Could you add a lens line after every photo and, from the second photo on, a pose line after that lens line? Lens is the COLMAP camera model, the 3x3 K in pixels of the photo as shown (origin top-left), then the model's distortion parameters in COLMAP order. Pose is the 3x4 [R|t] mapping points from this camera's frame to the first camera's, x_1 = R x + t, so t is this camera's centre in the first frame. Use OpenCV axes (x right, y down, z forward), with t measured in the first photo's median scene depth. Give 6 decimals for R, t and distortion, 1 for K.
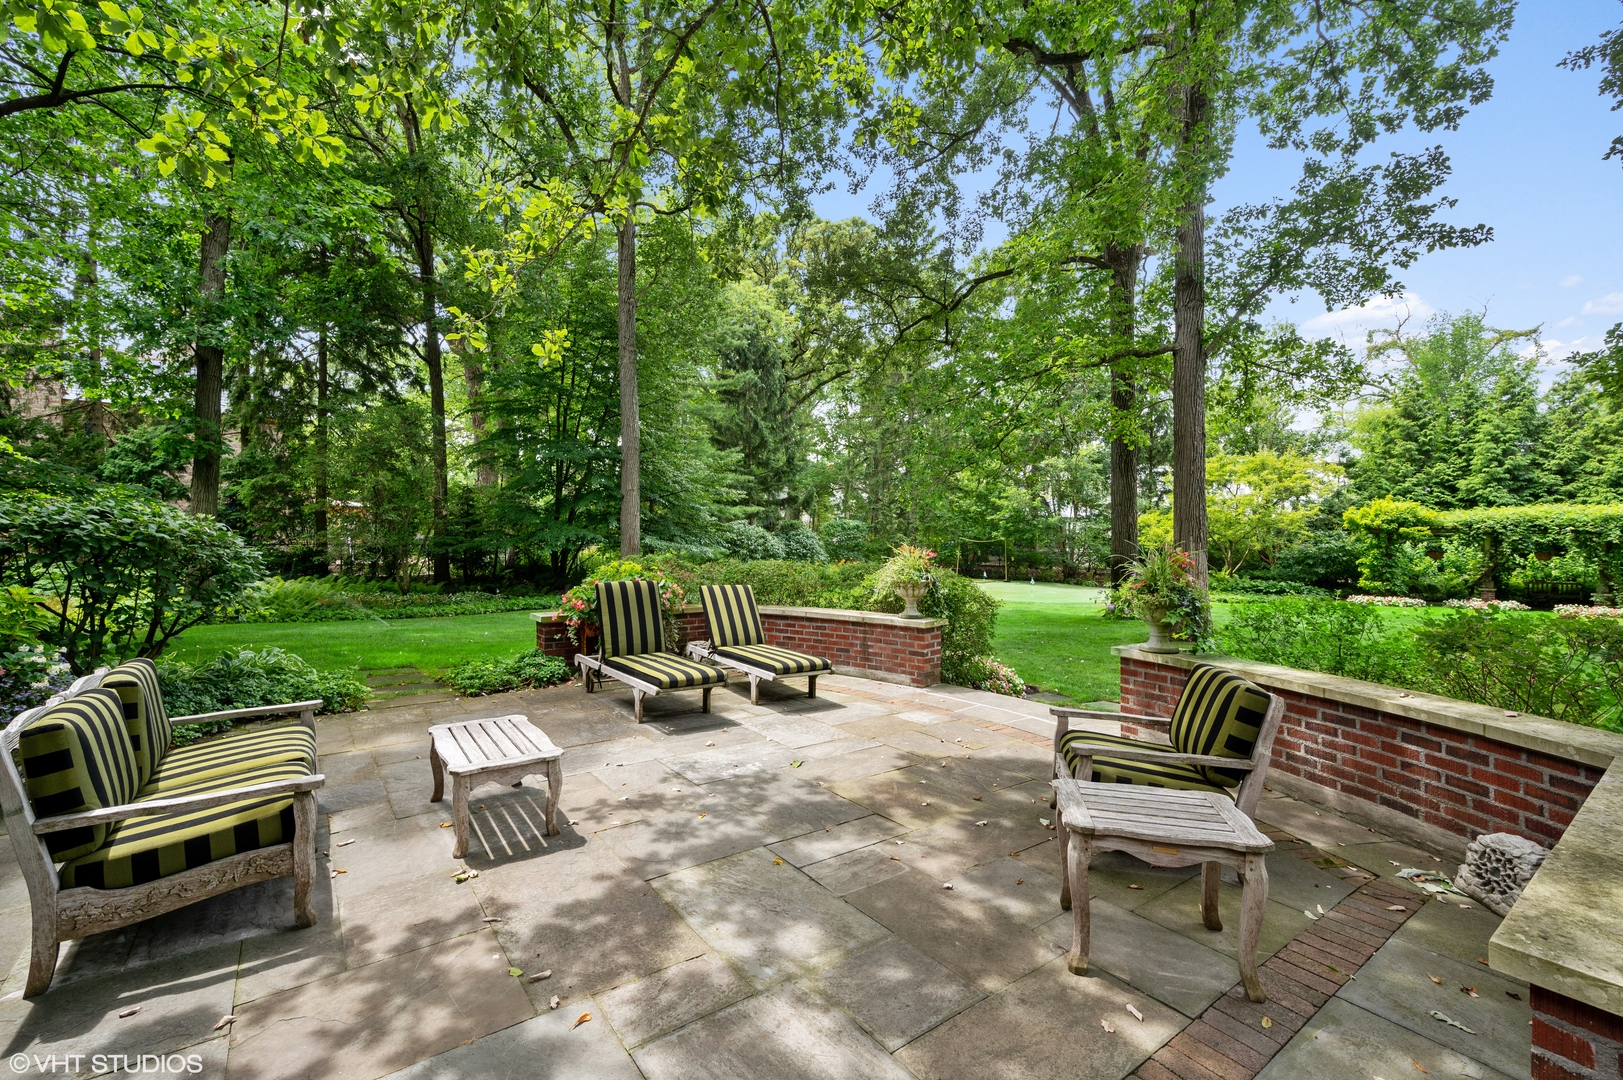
lens RADIAL K [[703.1, 0, 807.1], [0, 703.1, 537.1], [0, 0, 1]] dist [0.001317, 0.000212]
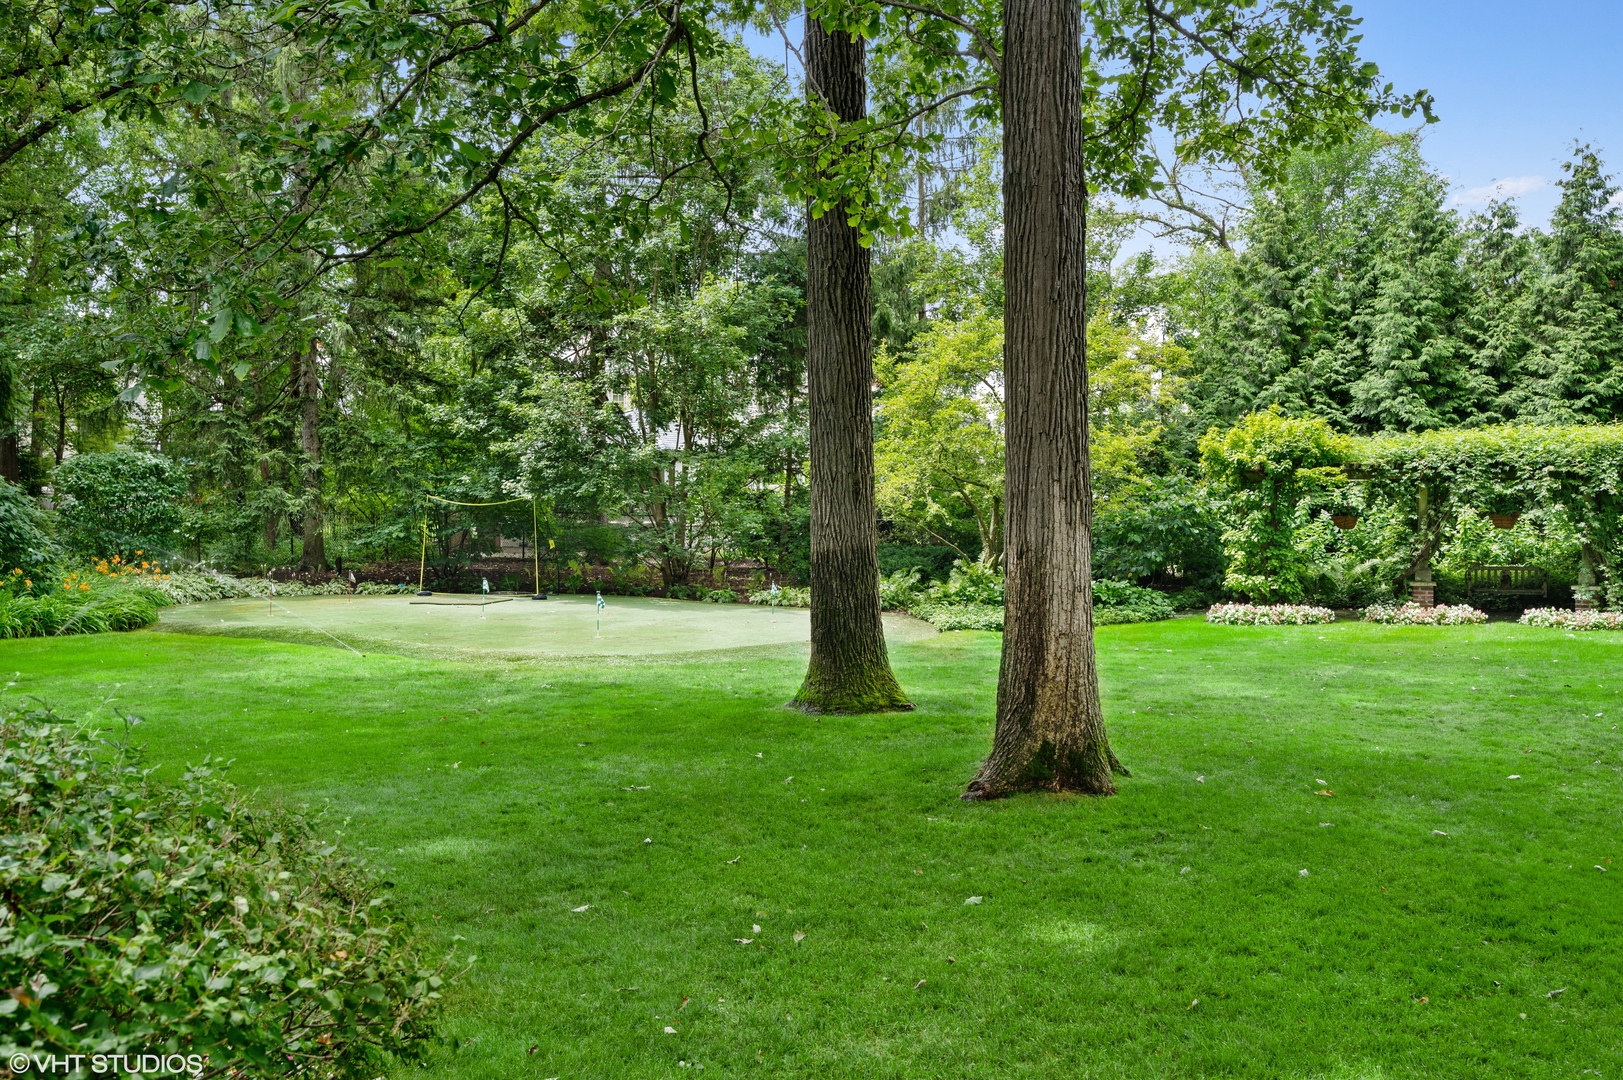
lens RADIAL K [[1396.2, 0, 802.0], [0, 1396.2, 532.0], [0, 0, 1]] dist [-0.002827, -0.000151]
pose [[0.894858, -0.018884, 0.445951, 0.068849], [0.007753, 0.999612, 0.026771, 0.002550], [-0.446283, -0.020499, 0.894657, 0.237785]]
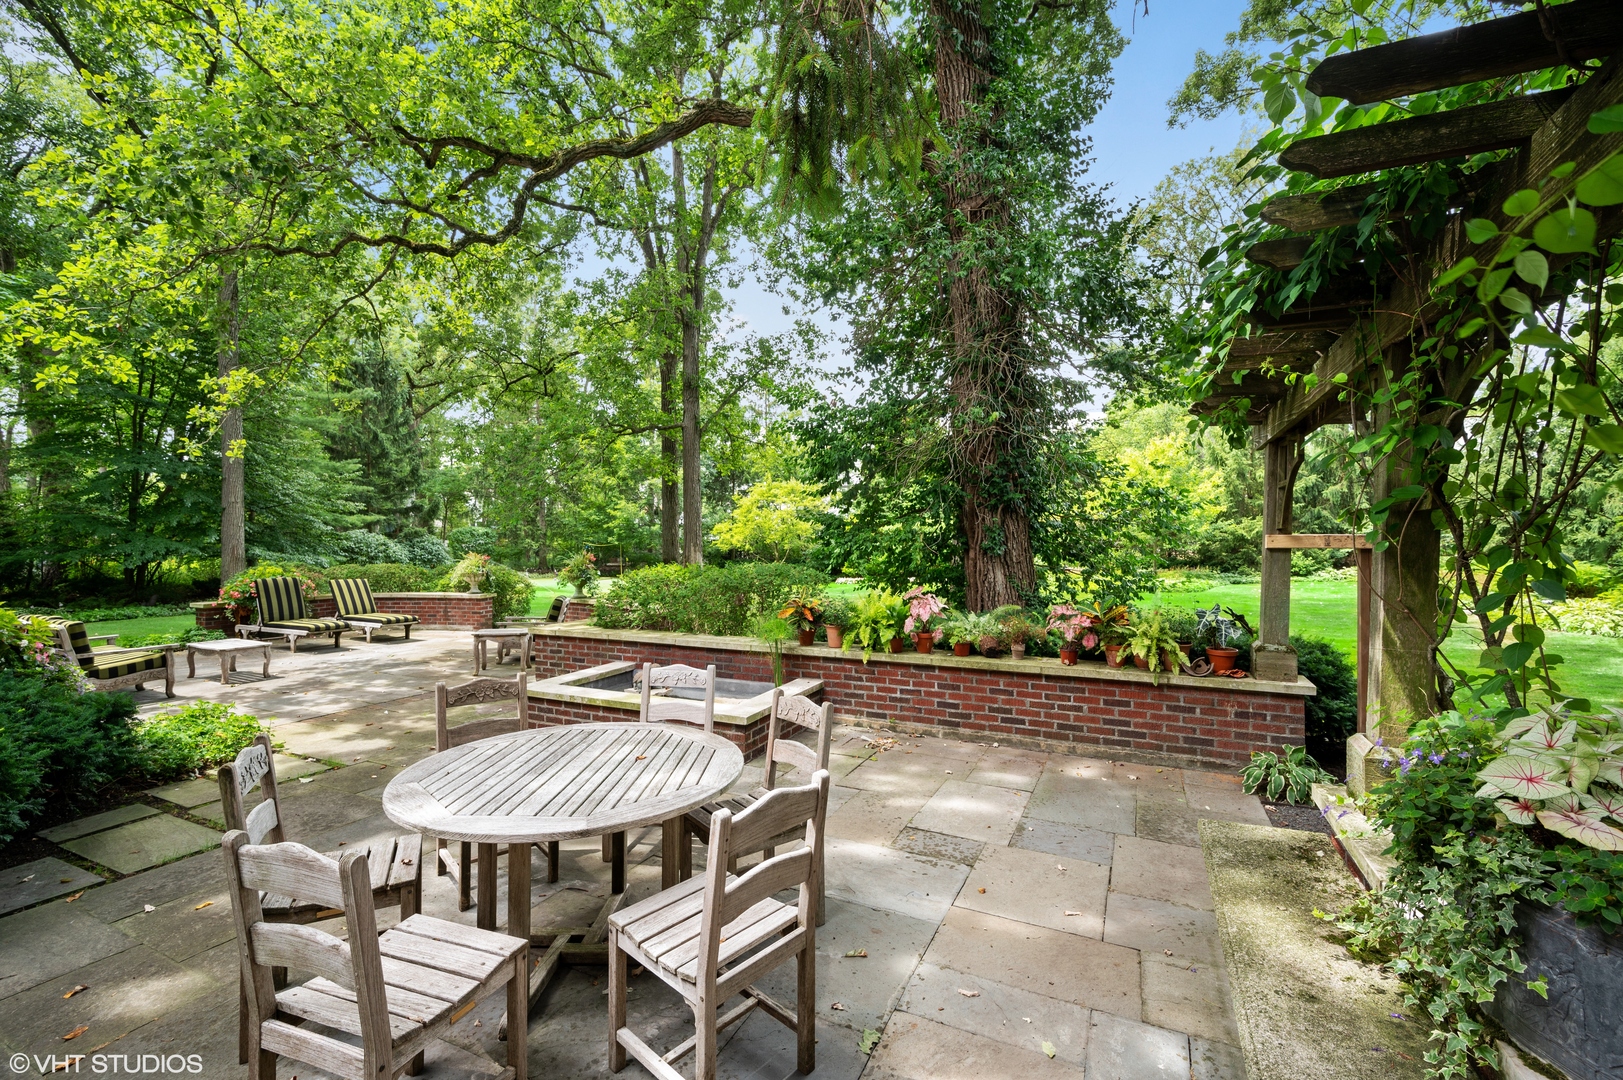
lens RADIAL K [[703.1, 0, 824.5], [0, 703.1, 533.5], [0, 0, 1]] dist [0.001317, 0.000212]
pose [[0.882150, -0.005303, 0.470938, 0.029663], [0.008692, 0.999950, -0.005023, -0.006497], [-0.470888, 0.008524, 0.882152, -0.314733]]
